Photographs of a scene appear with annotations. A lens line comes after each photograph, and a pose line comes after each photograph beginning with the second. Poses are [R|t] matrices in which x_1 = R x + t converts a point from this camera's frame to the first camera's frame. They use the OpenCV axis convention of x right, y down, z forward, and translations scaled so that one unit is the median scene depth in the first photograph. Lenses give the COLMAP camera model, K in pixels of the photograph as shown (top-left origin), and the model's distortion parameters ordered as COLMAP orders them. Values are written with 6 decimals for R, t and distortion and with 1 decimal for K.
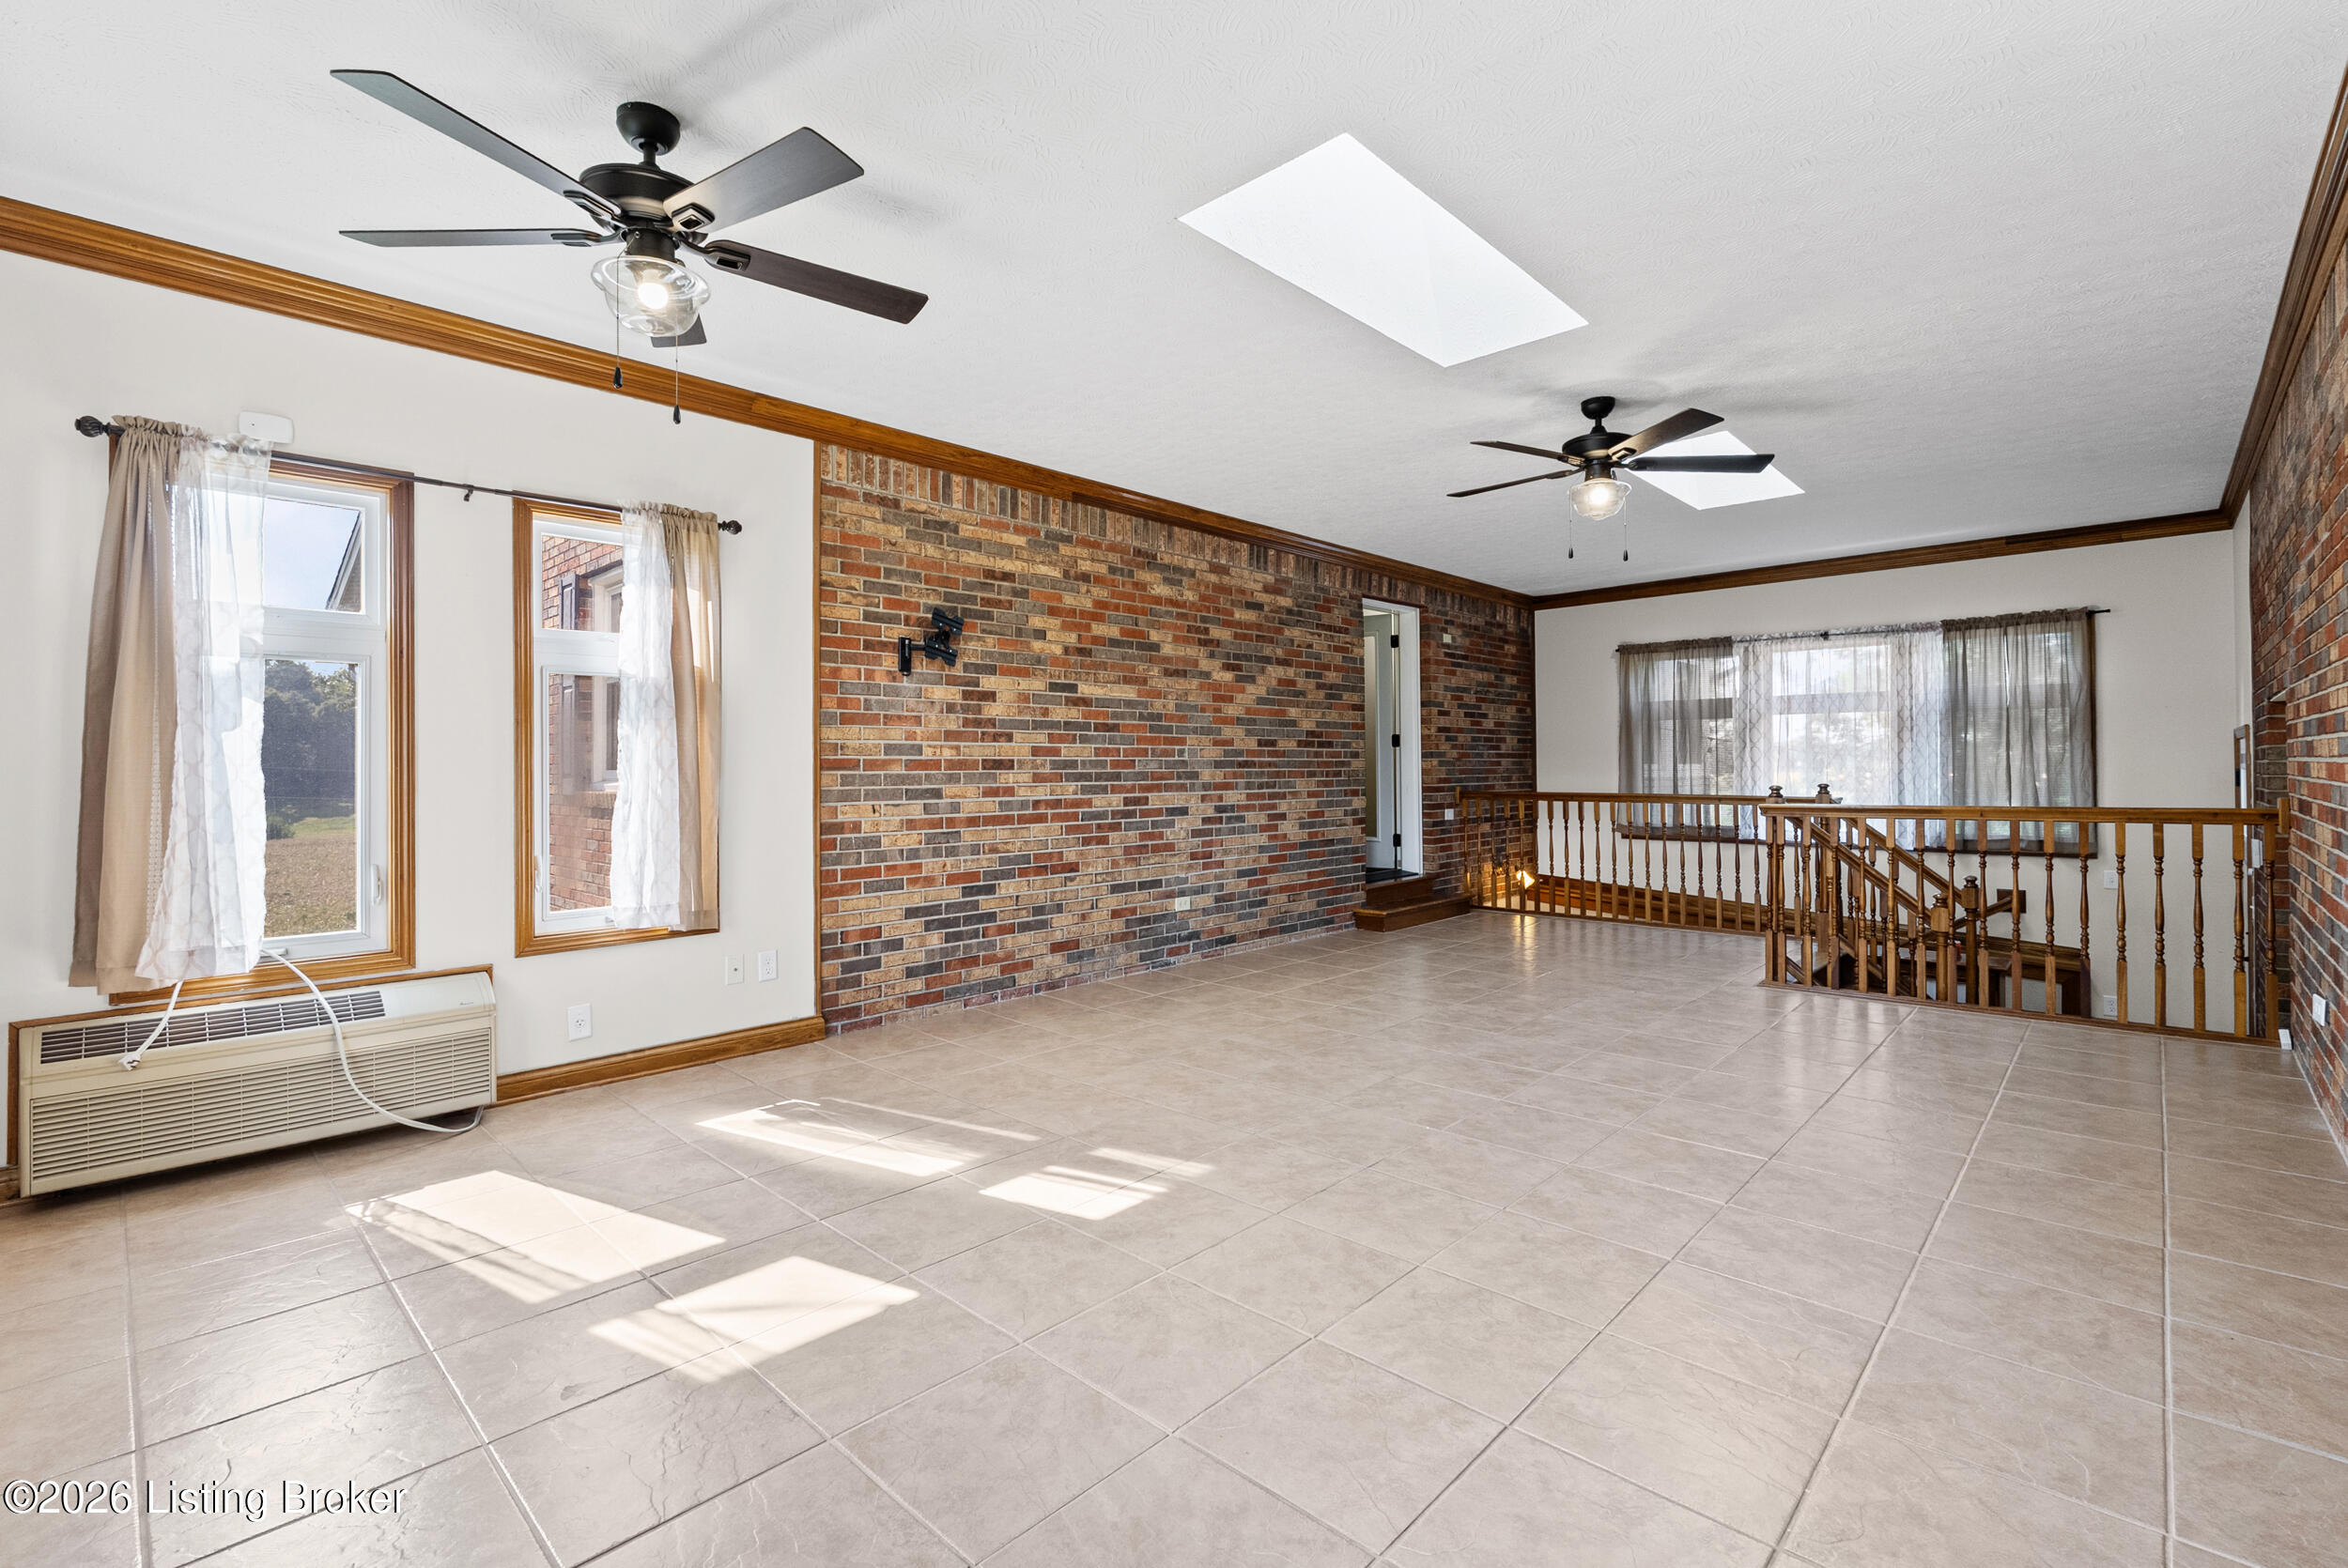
lens RADIAL K [[1031.5, 0, 1173.6], [0, 1031.5, 765.8], [0, 0, 1]] dist [-0.002305, -0.000498]
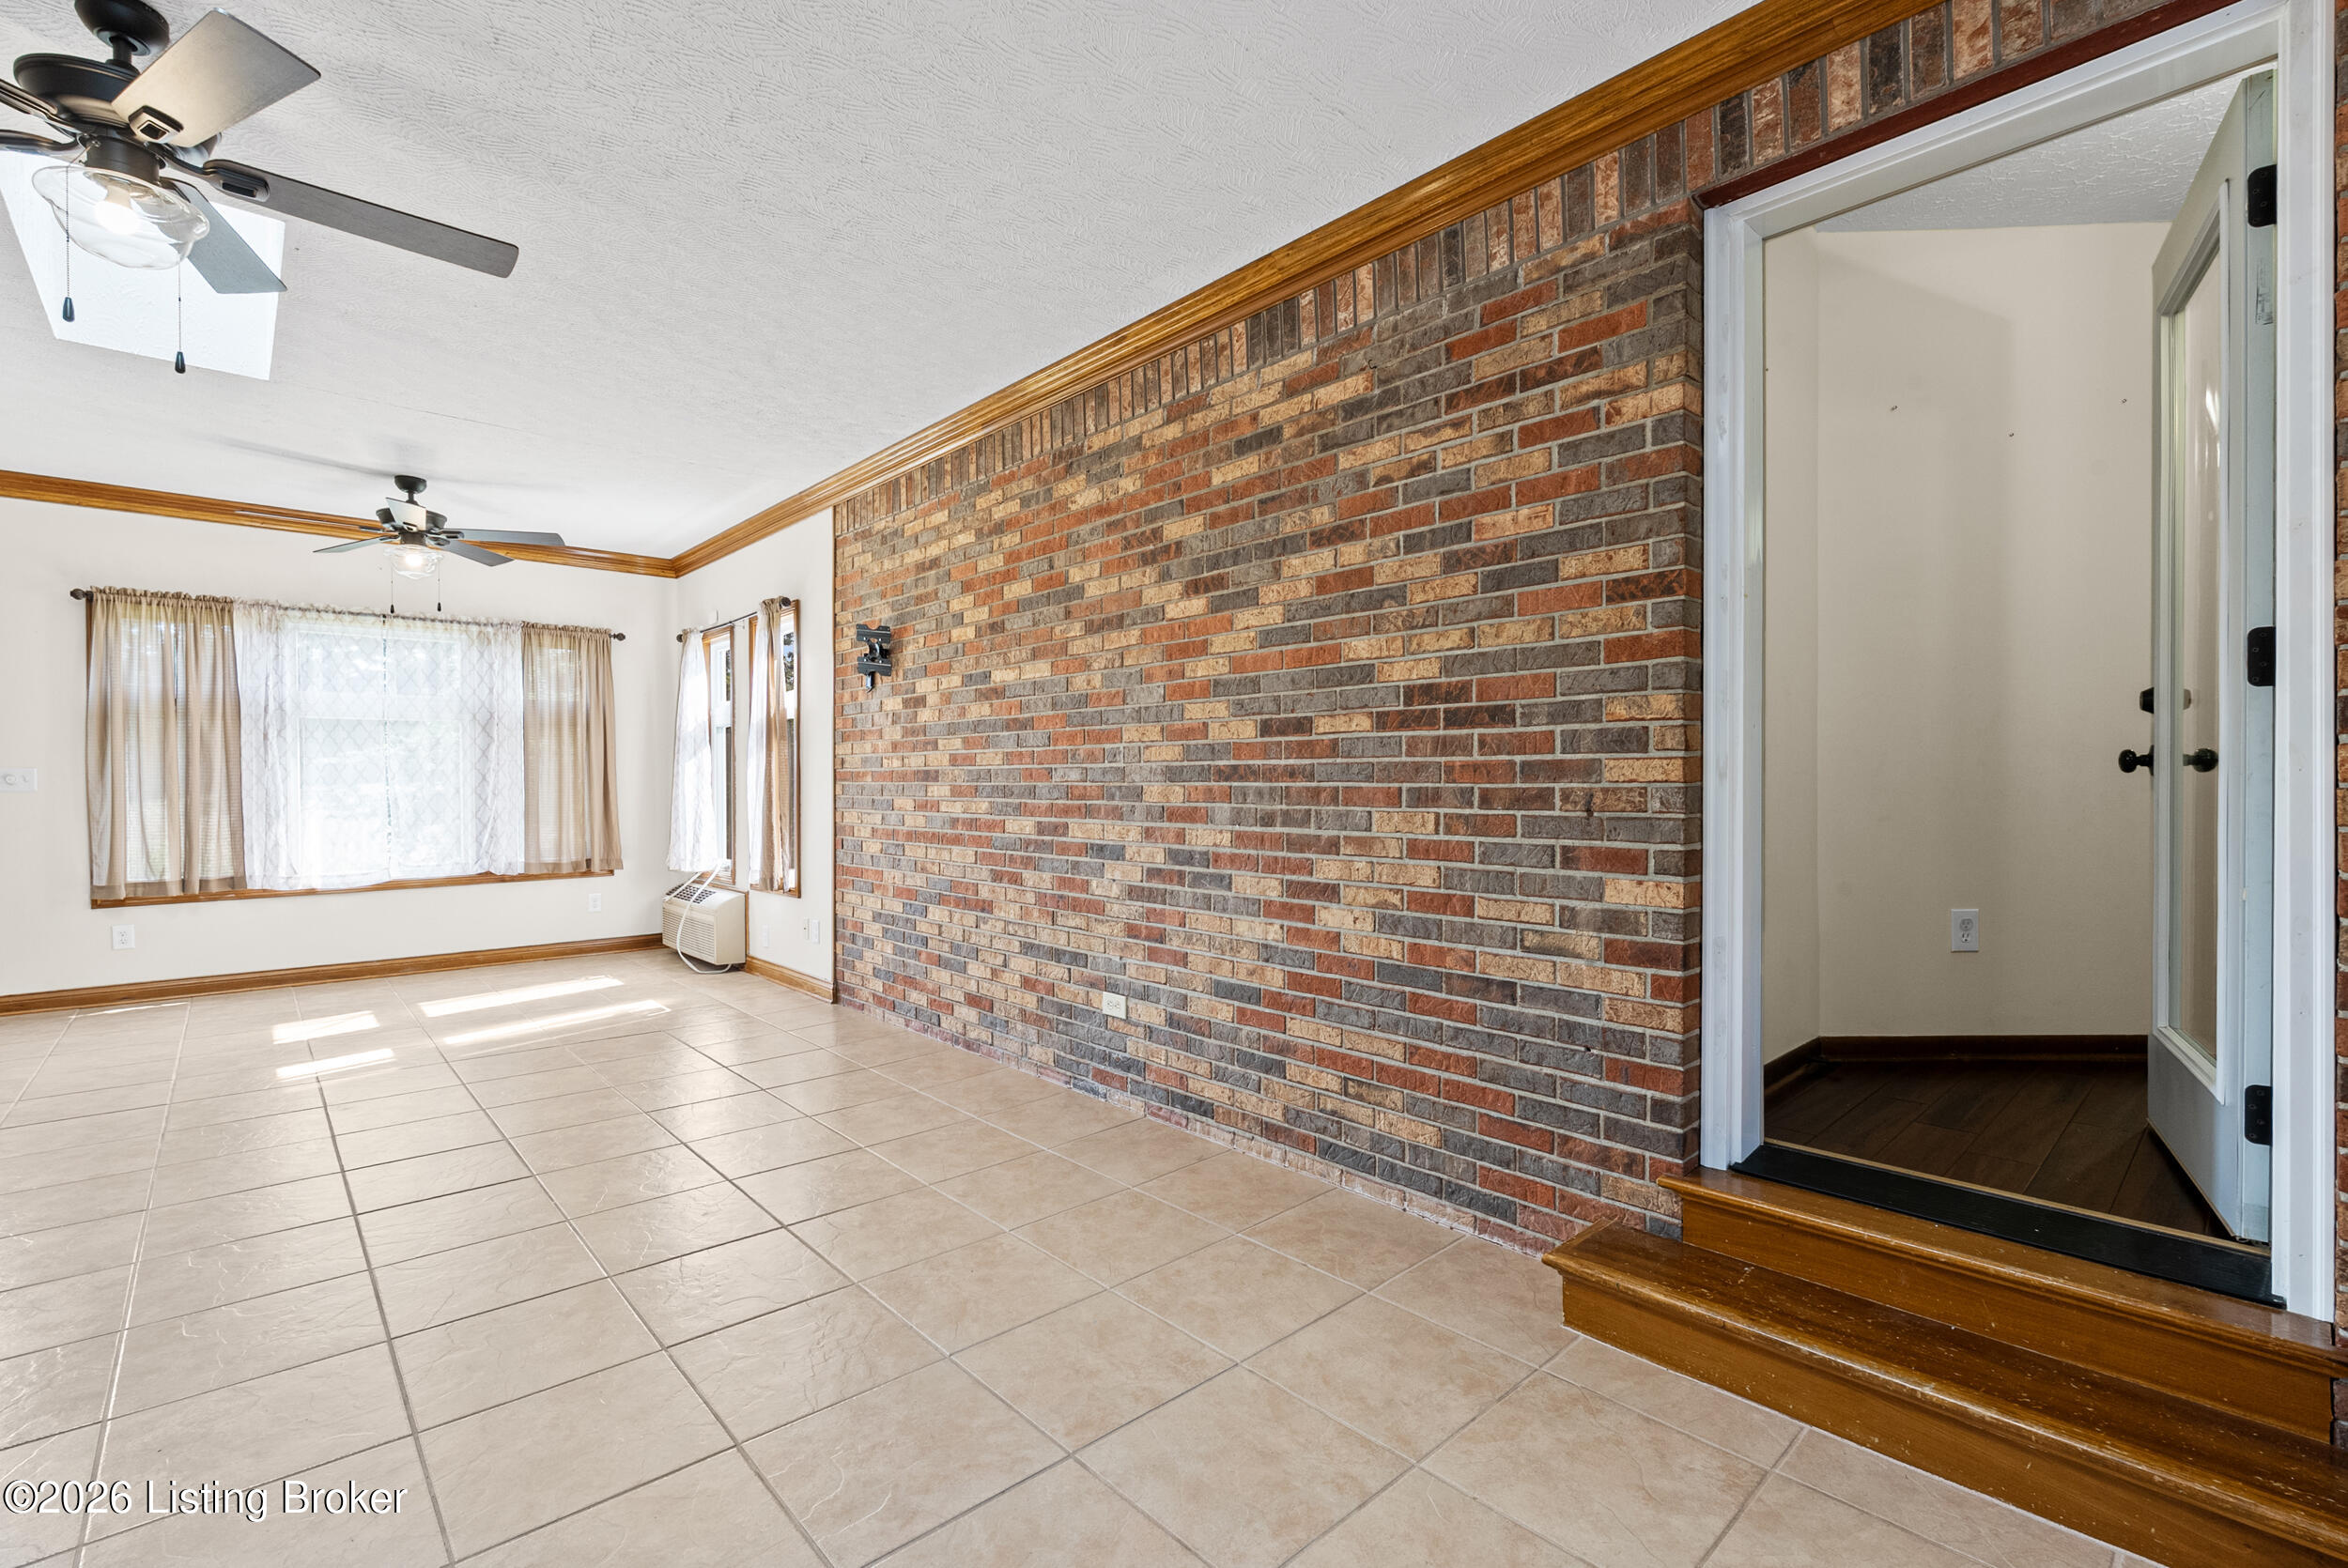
lens RADIAL K [[1036.1, 0, 1162.9], [0, 1036.1, 792.8], [0, 0, 1]] dist [-0.001585, 0.000281]
pose [[-0.071287, 0.019764, -0.997260, 0.674864], [0.006556, 0.999791, 0.019346, -0.002342], [0.997434, -0.005158, -0.071402, 1.187232]]
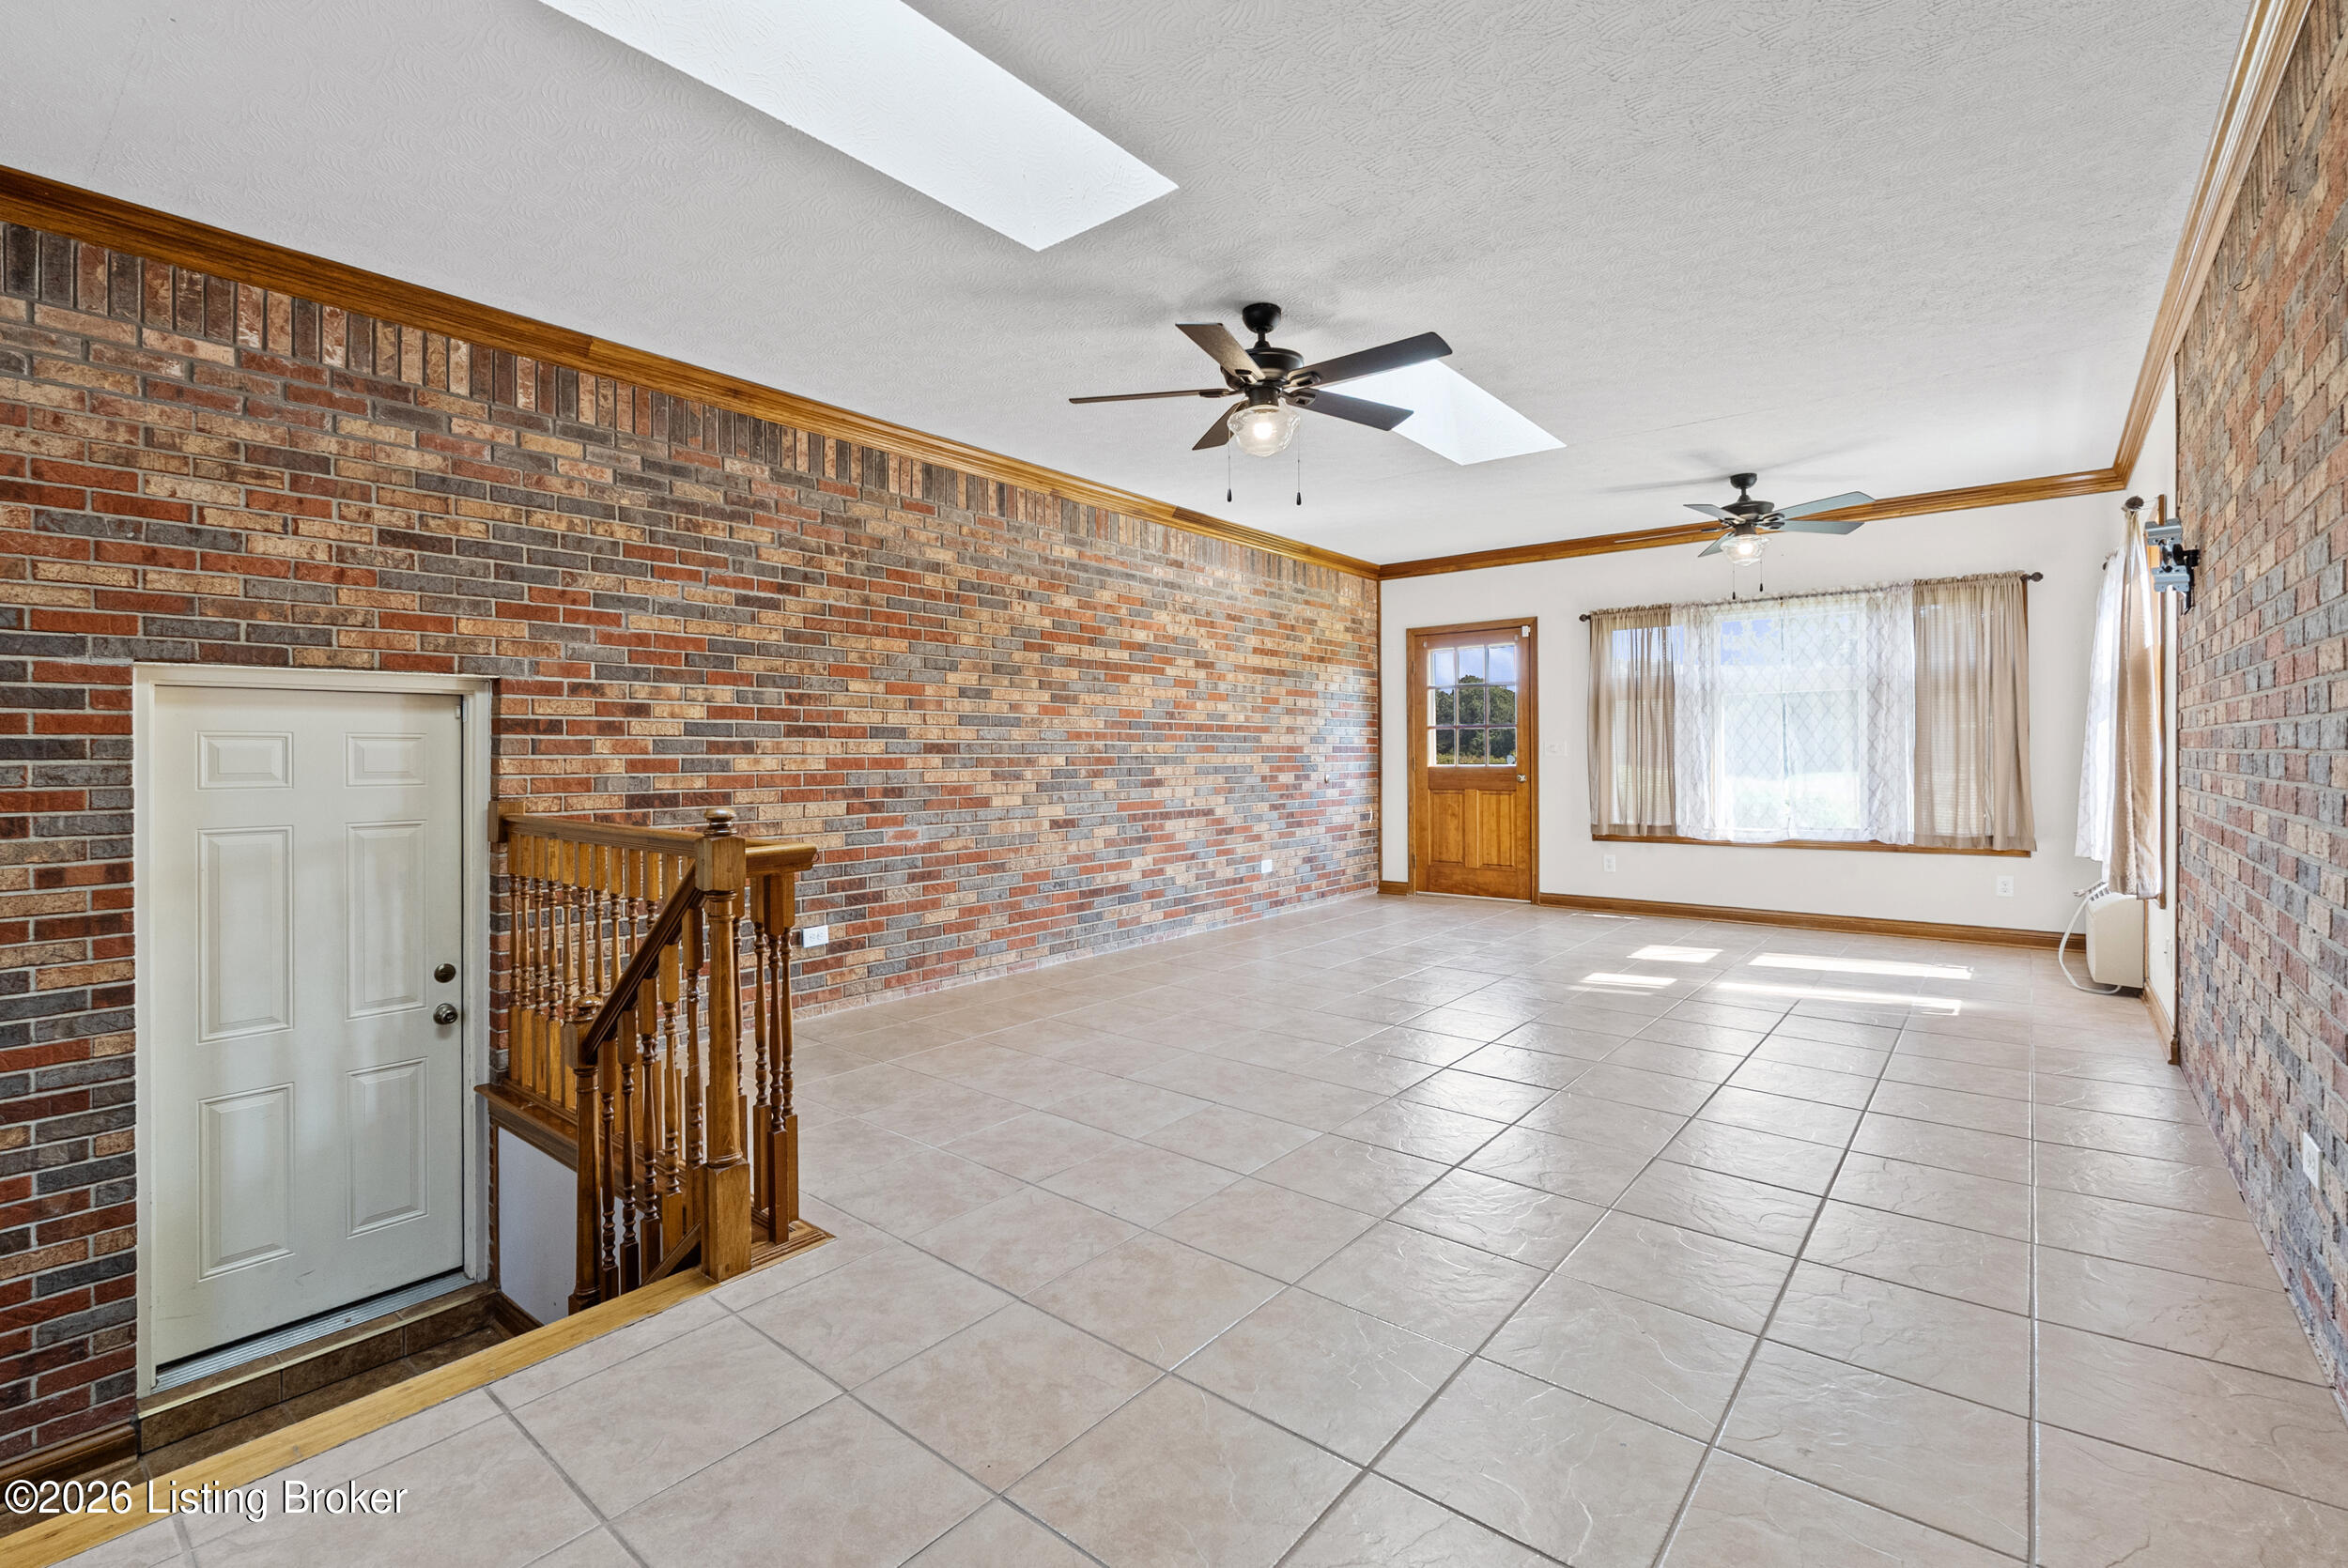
lens RADIAL K [[1040.6, 0, 1178.0], [0, 1040.6, 752.4], [0, 0, 1]] dist [-0.001243, 0.000007]
pose [[-0.996573, 0.013991, -0.081532, 0.434125], [0.014421, 0.999885, -0.004679, 0.001103], [0.081457, -0.005838, -0.996660, 1.436517]]
